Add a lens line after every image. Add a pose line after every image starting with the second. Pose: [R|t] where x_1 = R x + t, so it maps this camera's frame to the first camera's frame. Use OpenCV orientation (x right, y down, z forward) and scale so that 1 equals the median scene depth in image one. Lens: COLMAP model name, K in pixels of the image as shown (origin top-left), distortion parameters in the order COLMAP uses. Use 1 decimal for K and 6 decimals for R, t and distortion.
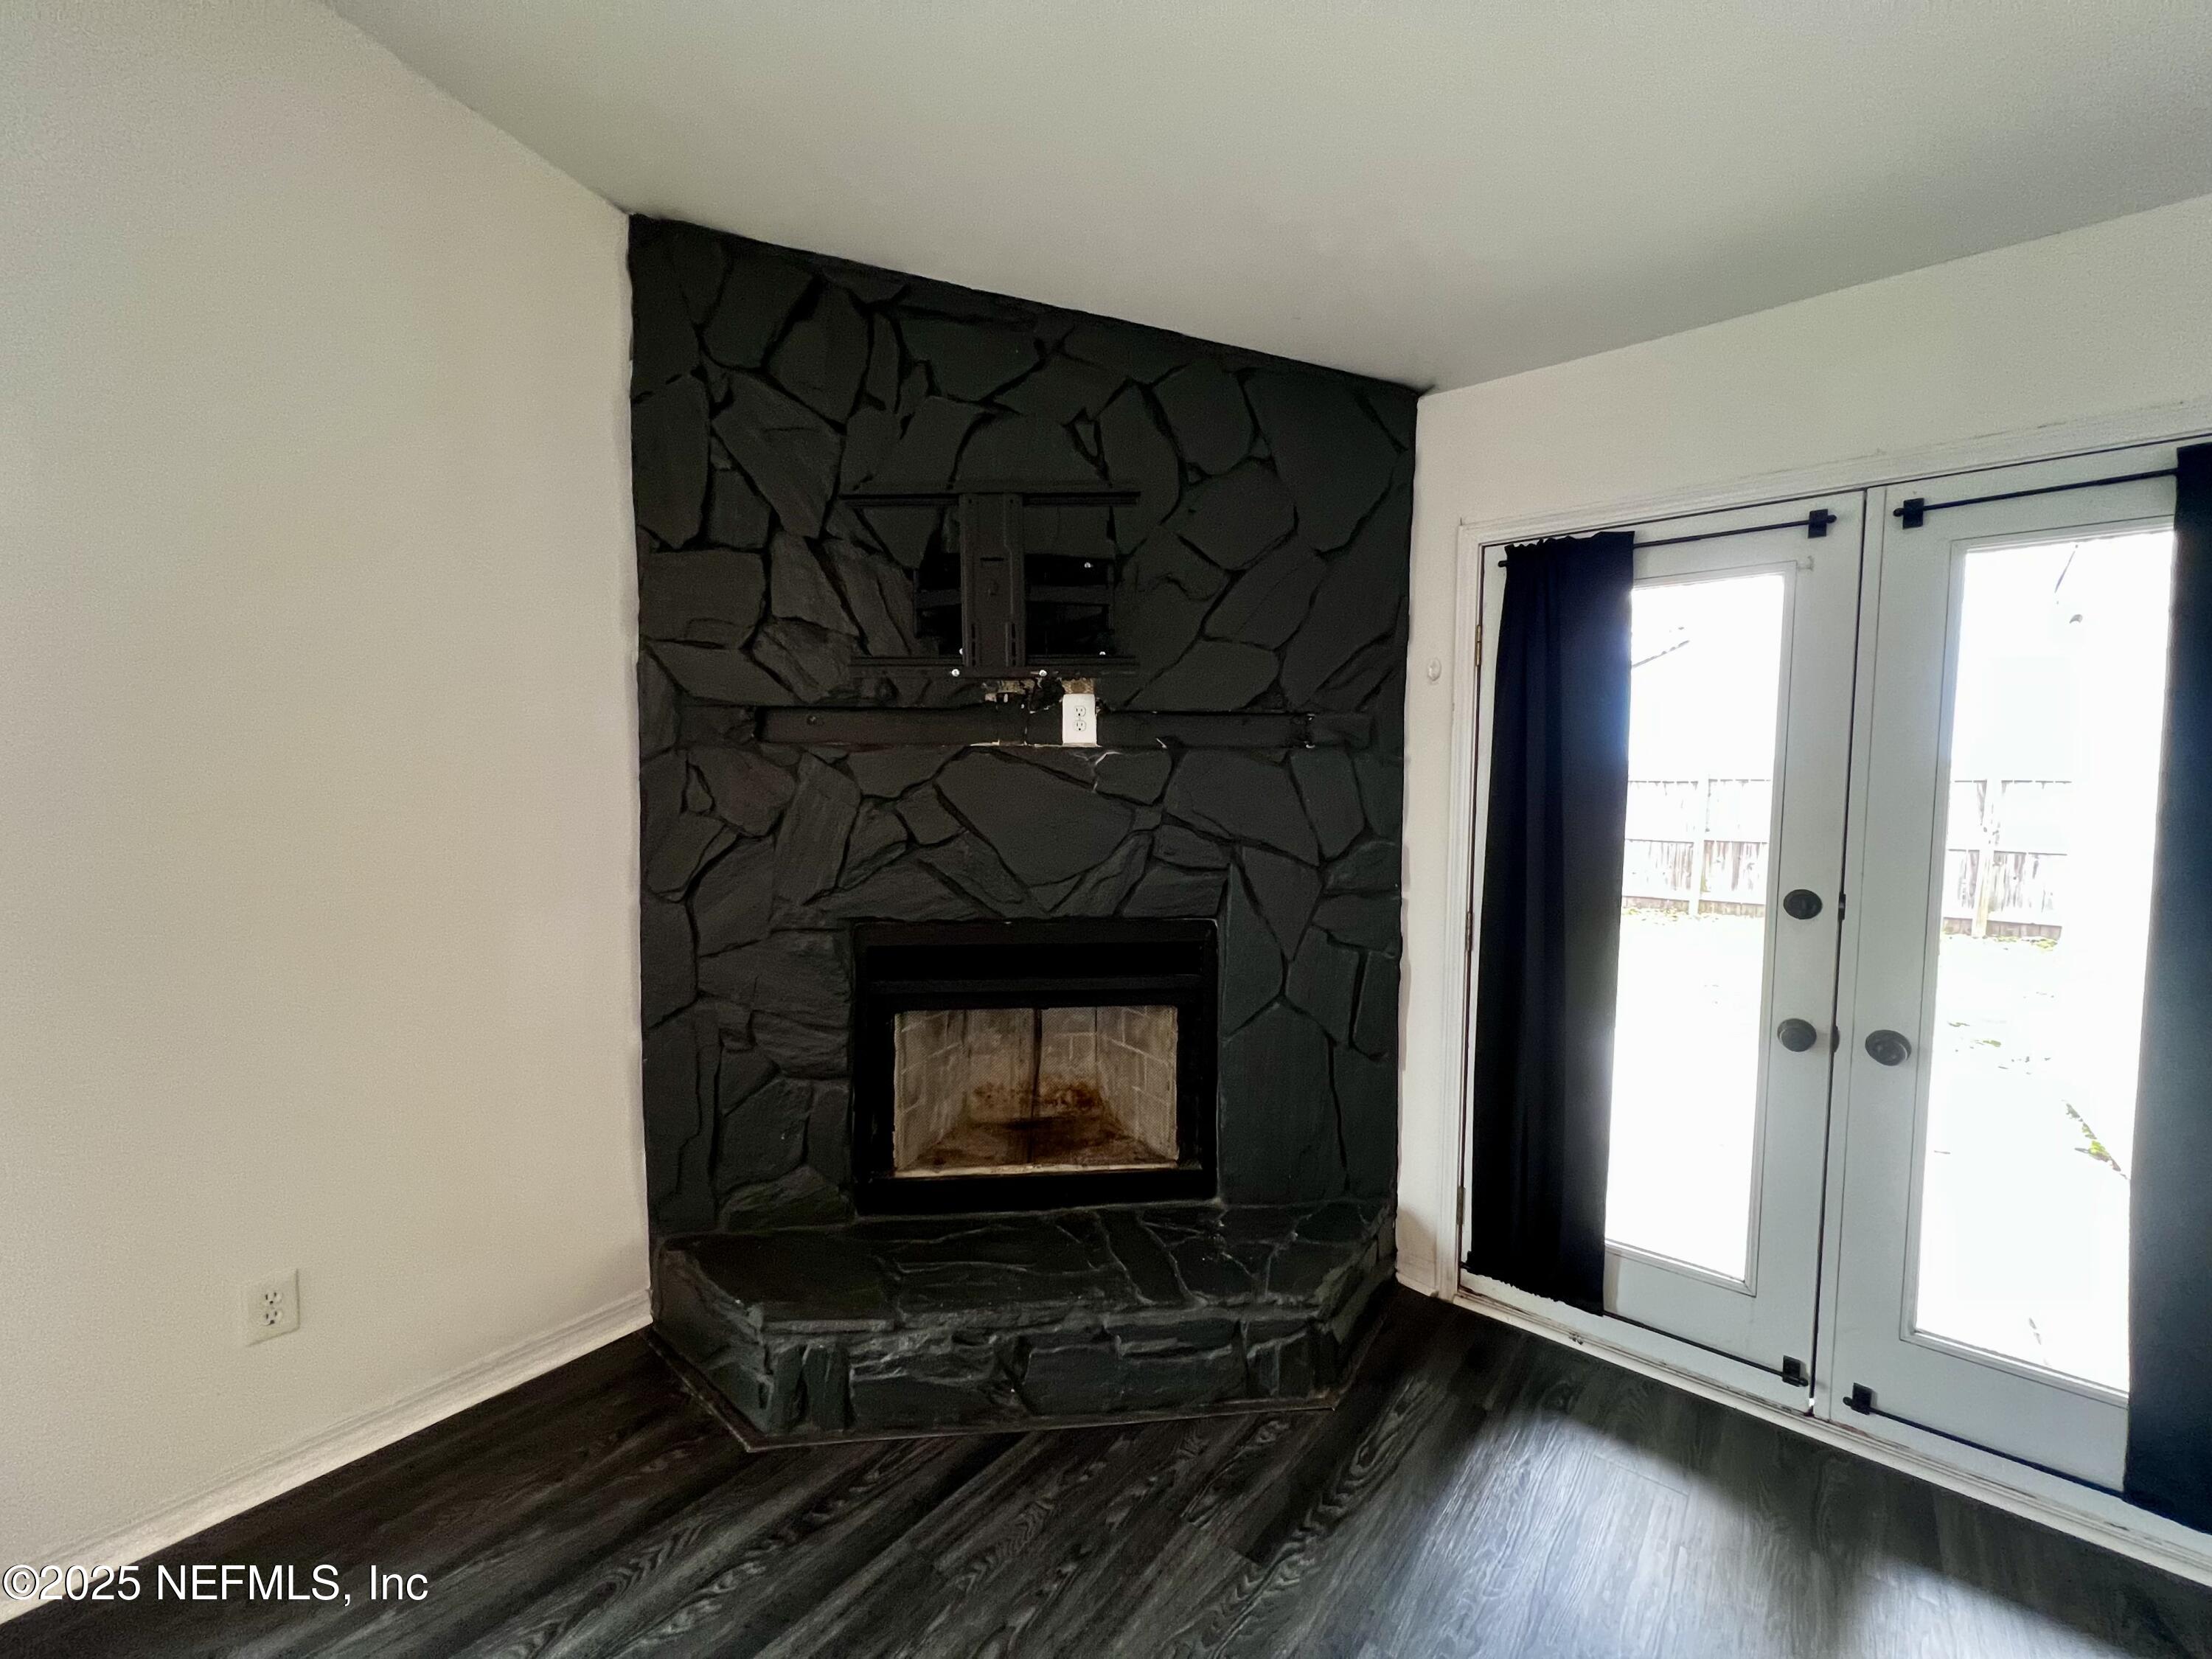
lens RADIAL K [[888.3, 0, 1106.0], [0, 888.3, 829.5], [0, 0, 1]] dist [-0.002480, -0.000004]
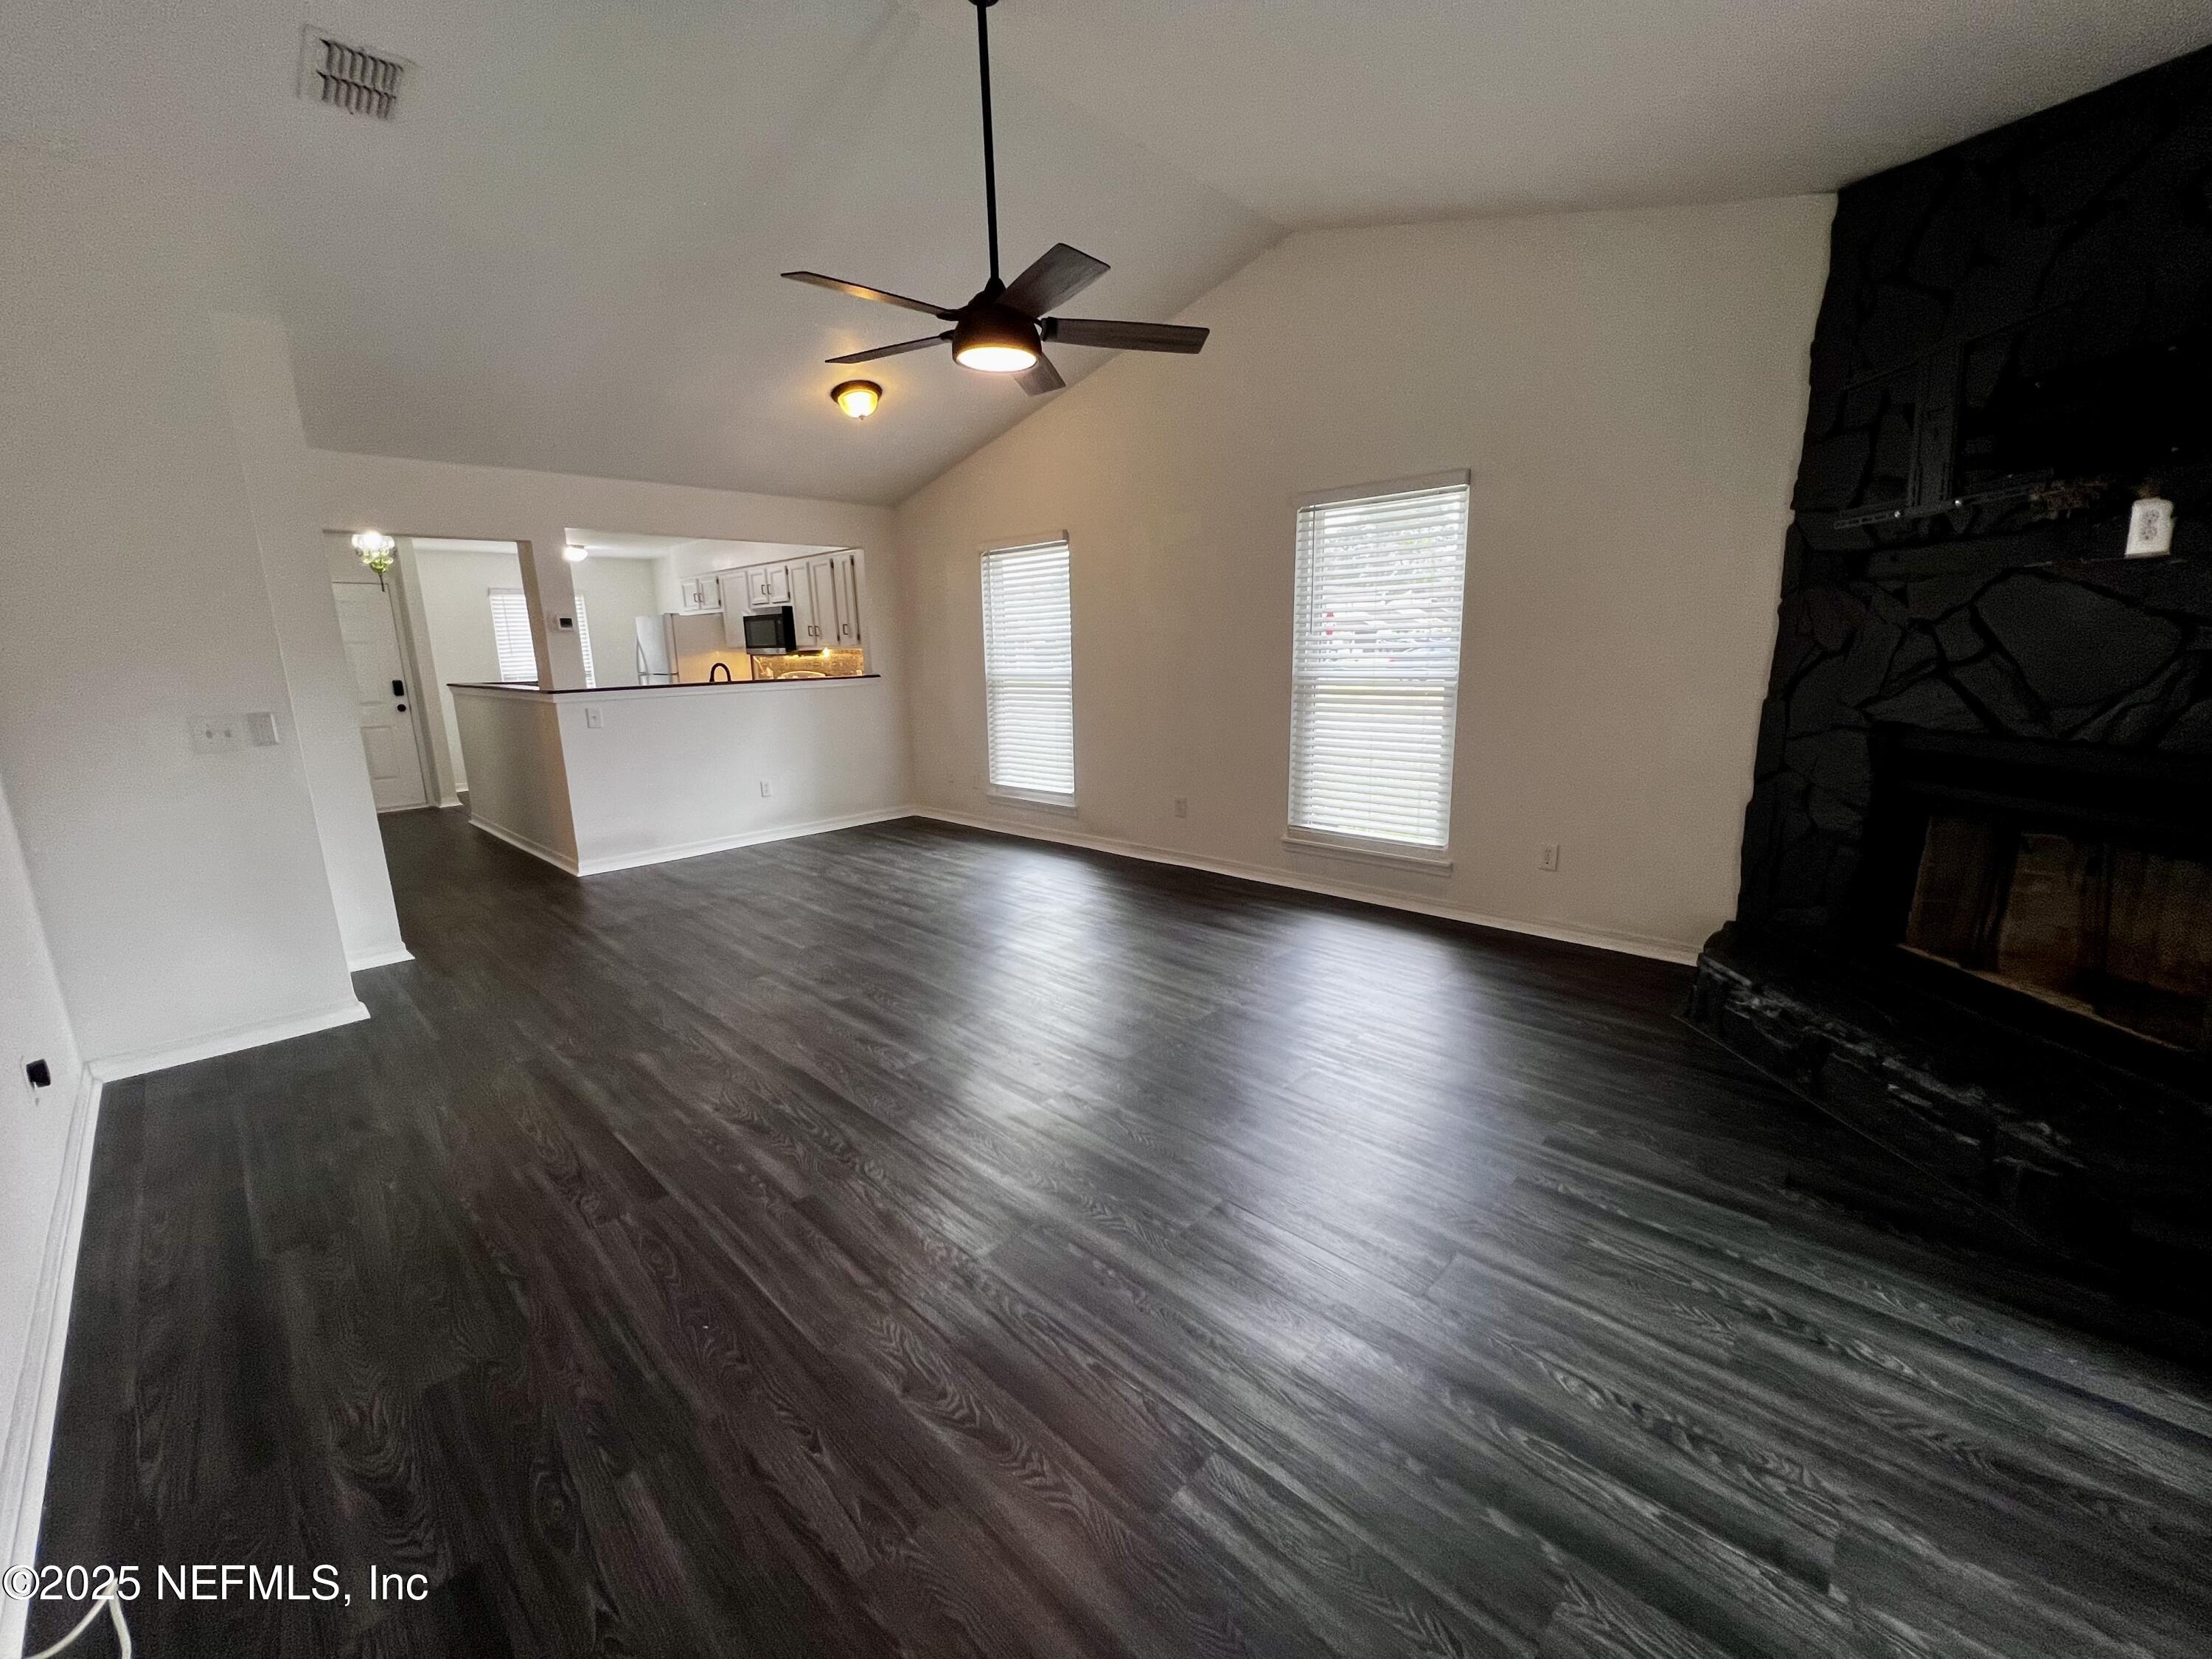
lens RADIAL K [[888.3, 0, 1106.0], [0, 888.3, 829.5], [0, 0, 1]] dist [-0.002480, -0.000004]
pose [[-0.072505, 0.198651, -0.977385, 1.067265], [-0.034919, 0.978857, 0.201541, 0.037129], [0.996757, 0.048742, -0.064035, 0.007163]]
